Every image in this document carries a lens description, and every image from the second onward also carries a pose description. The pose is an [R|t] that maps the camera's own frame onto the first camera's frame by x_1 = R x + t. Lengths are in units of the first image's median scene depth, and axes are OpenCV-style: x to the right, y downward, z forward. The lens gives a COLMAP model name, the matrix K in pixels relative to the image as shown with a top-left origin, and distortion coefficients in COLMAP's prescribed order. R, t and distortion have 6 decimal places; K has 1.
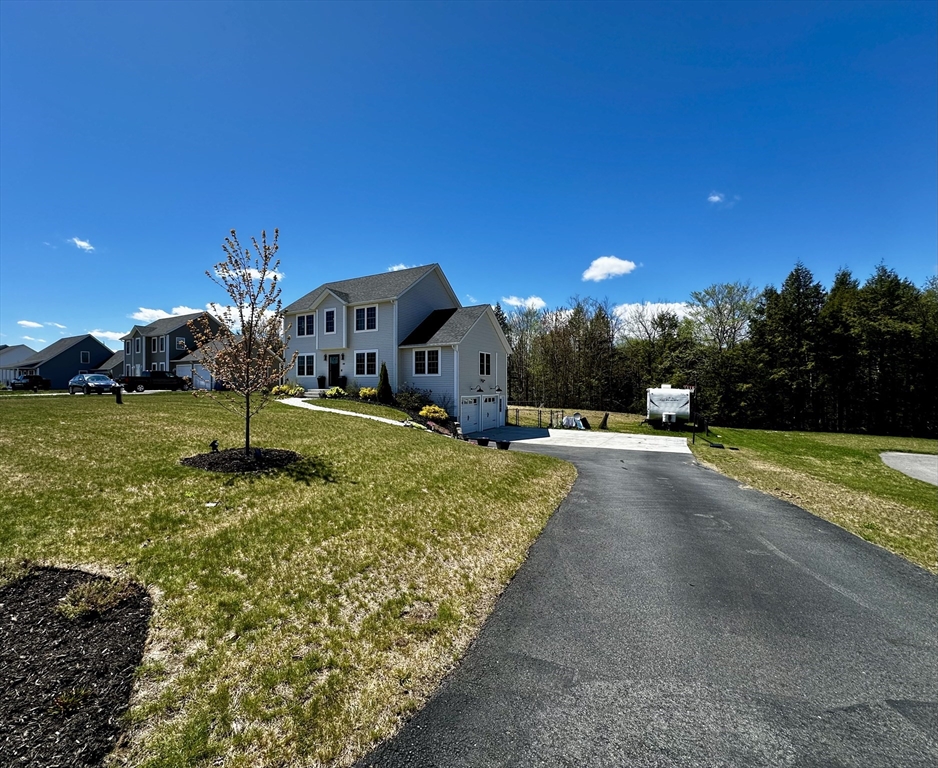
lens RADIAL K [[421.9, 0, 432.1], [0, 421.9, 390.5], [0, 0, 1]] dist [-0.005920, -0.000162]
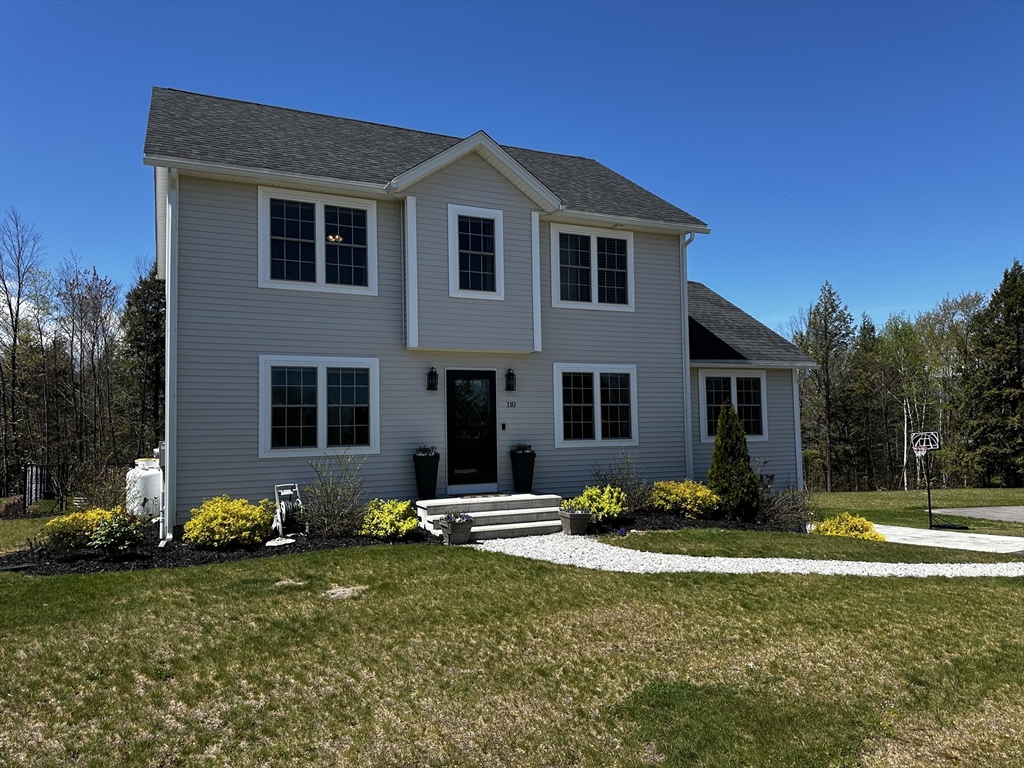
lens RADIAL K [[718.4, 0, 508.2], [0, 718.4, 385.3], [0, 0, 1]] dist [0.069421, -0.031808]
pose [[0.547697, 0.037102, 0.835854, -0.641678], [0.030369, 0.997476, -0.064176, -0.045191], [-0.836125, 0.060533, 0.545188, 0.738059]]
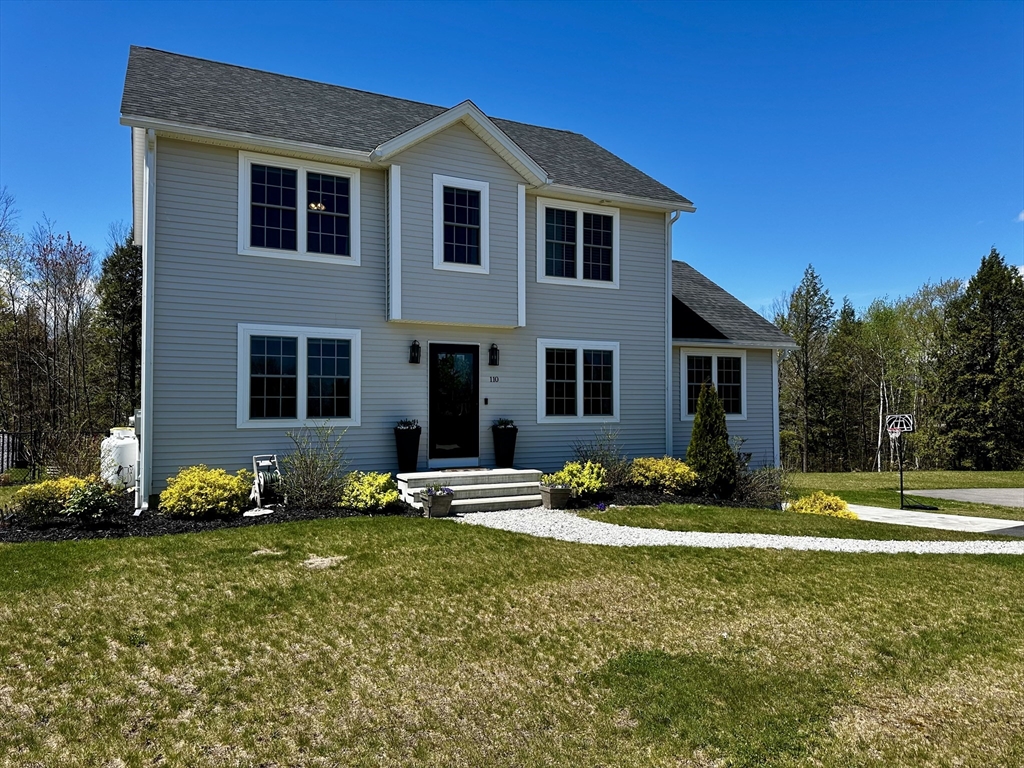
lens RADIAL K [[718.4, 0, 511.6], [0, 718.4, 382.4], [0, 0, 1]] dist [0.069421, -0.031808]
pose [[0.523326, 0.024437, 0.851782, -0.640470], [0.013345, 0.999231, -0.036866, -0.043060], [-0.852028, 0.030660, 0.522598, 0.738643]]
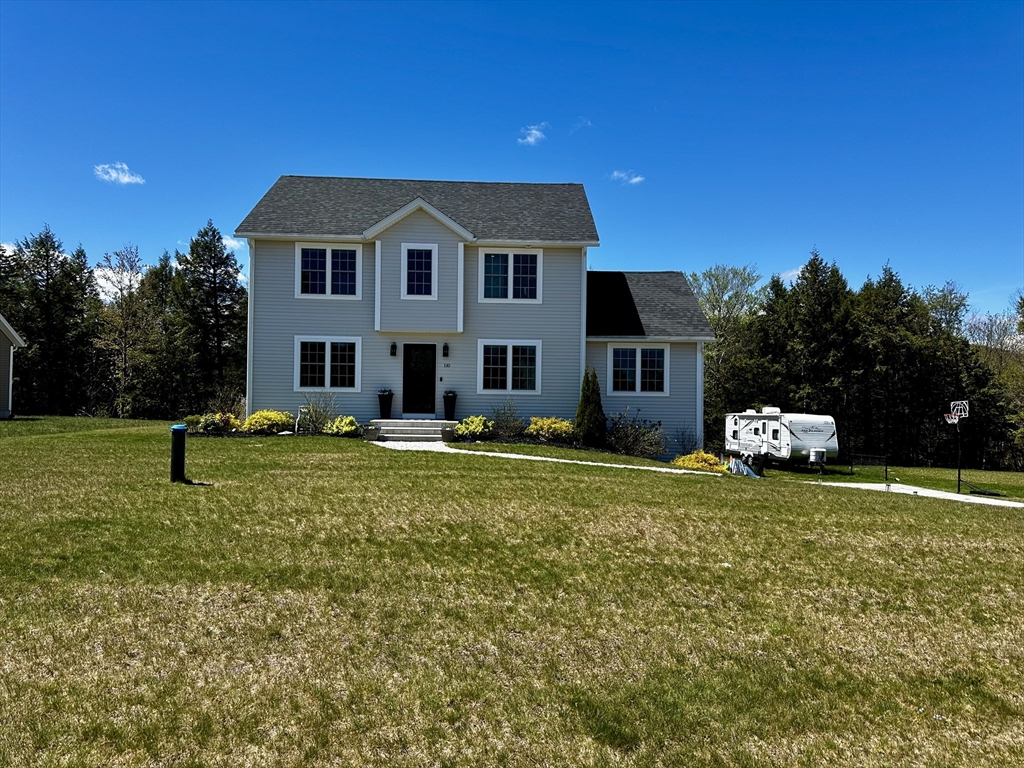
lens RADIAL K [[718.4, 0, 515.8], [0, 718.4, 383.4], [0, 0, 1]] dist [0.069421, -0.031808]
pose [[0.827917, 0.020211, 0.560487, -0.603642], [-0.004183, 0.999545, -0.029865, -0.019920], [-0.560836, 0.022381, 0.827625, 0.299709]]
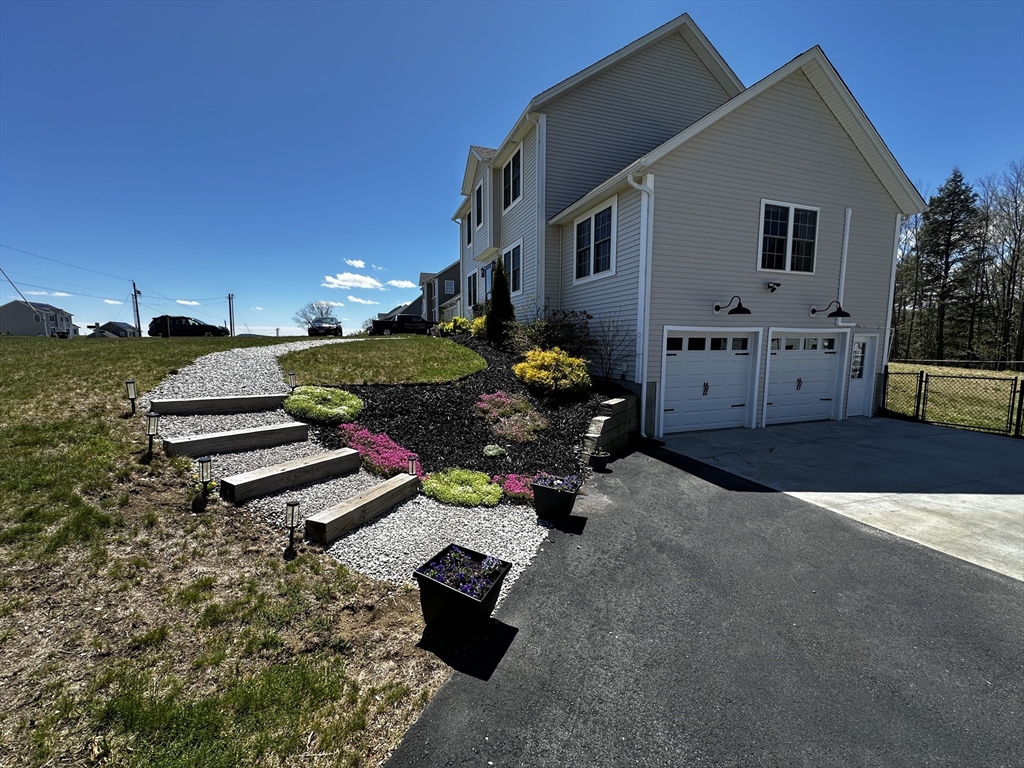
lens RADIAL K [[407.2, 0, 508.6], [0, 407.2, 386.4], [0, 0, 1]] dist [-0.001348, -0.000293]
pose [[0.774944, 0.072704, -0.627834, 0.165980], [-0.009475, 0.994586, 0.103480, 0.026256], [0.631958, -0.074243, 0.771438, 0.581628]]
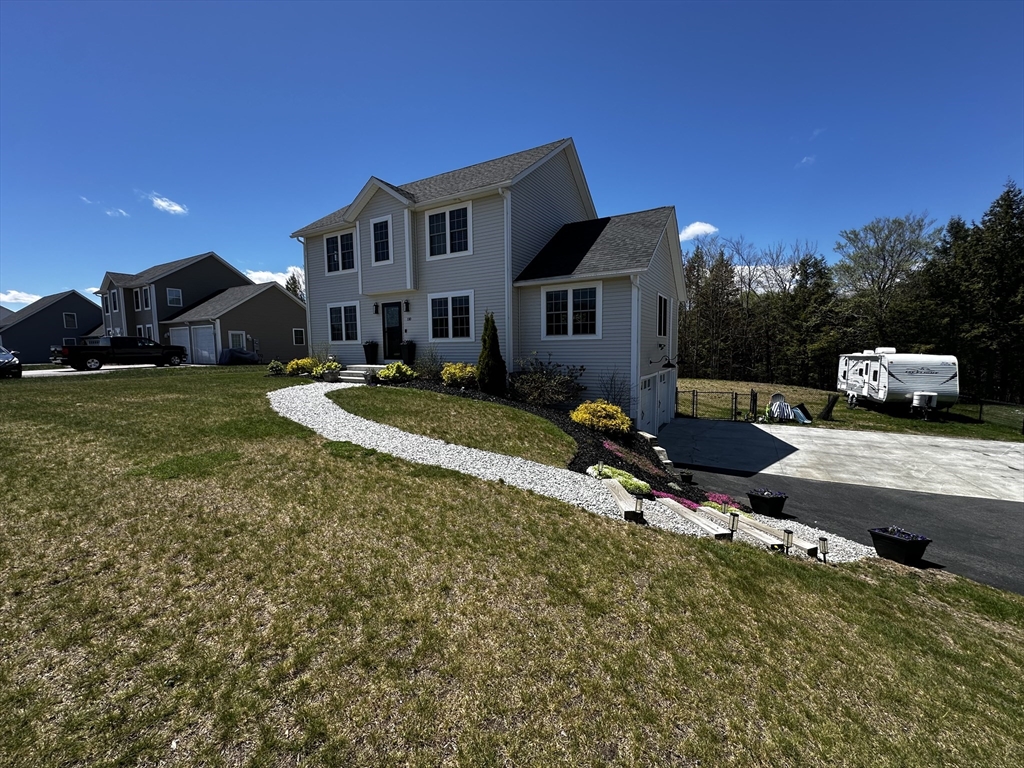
lens RADIAL K [[407.2, 0, 515.1], [0, 407.2, 387.1], [0, 0, 1]] dist [-0.001348, -0.000293]
pose [[0.998954, -0.017298, 0.042335, -0.095252], [0.013728, 0.996437, 0.083212, -0.016578], [-0.043624, -0.082543, 0.995632, 0.456282]]
